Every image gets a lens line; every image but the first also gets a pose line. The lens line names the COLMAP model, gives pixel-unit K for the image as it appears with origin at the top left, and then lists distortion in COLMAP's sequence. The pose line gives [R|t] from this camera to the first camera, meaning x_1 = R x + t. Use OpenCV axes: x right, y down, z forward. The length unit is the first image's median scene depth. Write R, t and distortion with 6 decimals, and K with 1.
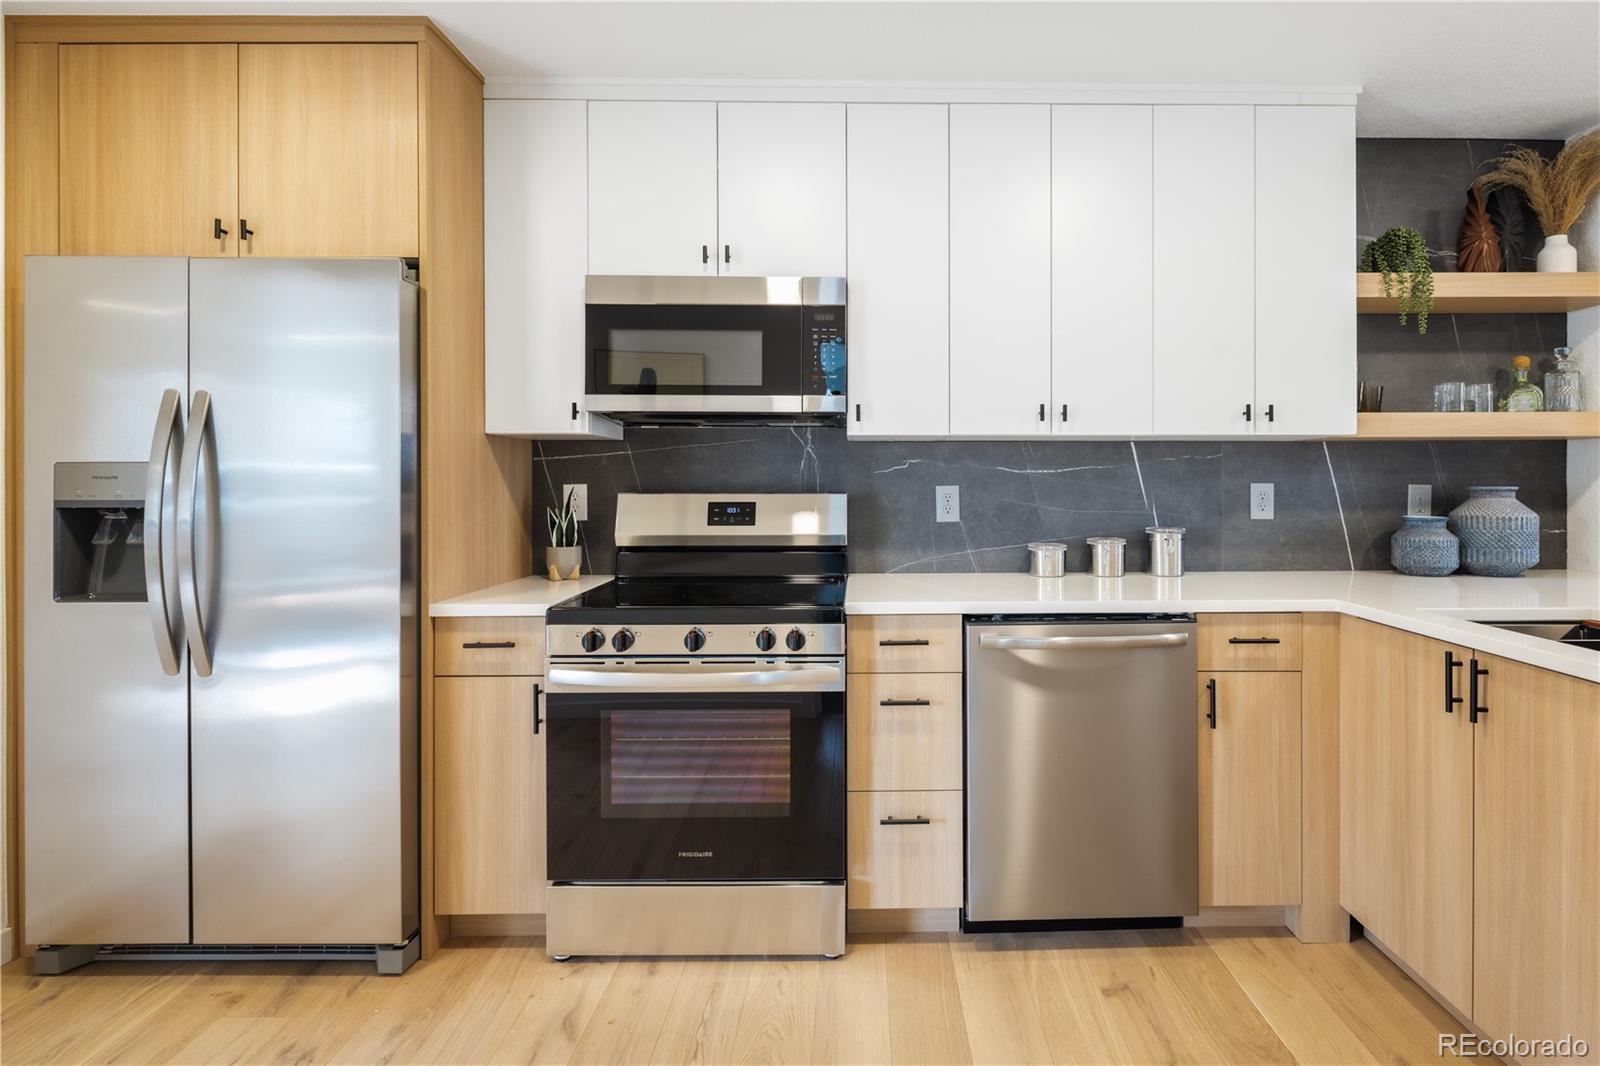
lens RADIAL K [[790.0, 0, 871.6], [0, 790.0, 478.7], [0, 0, 1]] dist [0.007901, -0.004484]
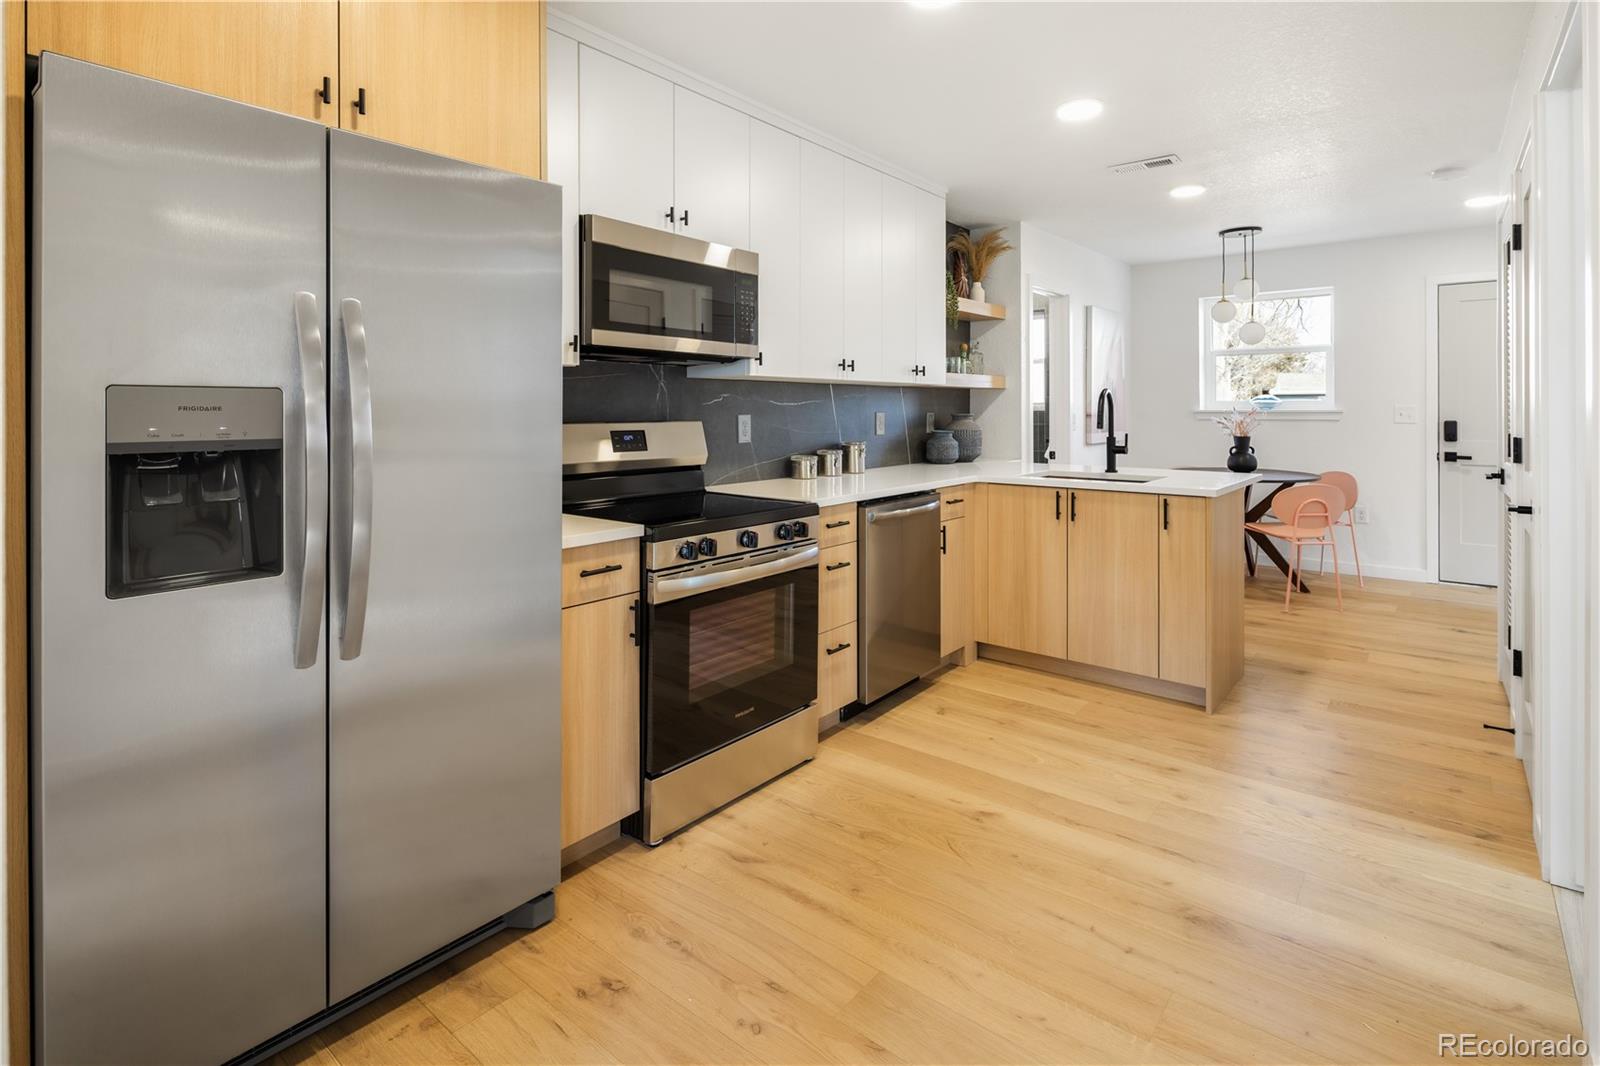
lens RADIAL K [[790.0, 0, 792.5], [0, 790.0, 408.1], [0, 0, 1]] dist [0.007901, -0.004484]
pose [[0.640873, 0.002465, 0.767643, -0.962044], [-0.004817, 0.999988, 0.000811, -0.003711], [-0.767632, -0.004218, 0.640877, 0.127243]]
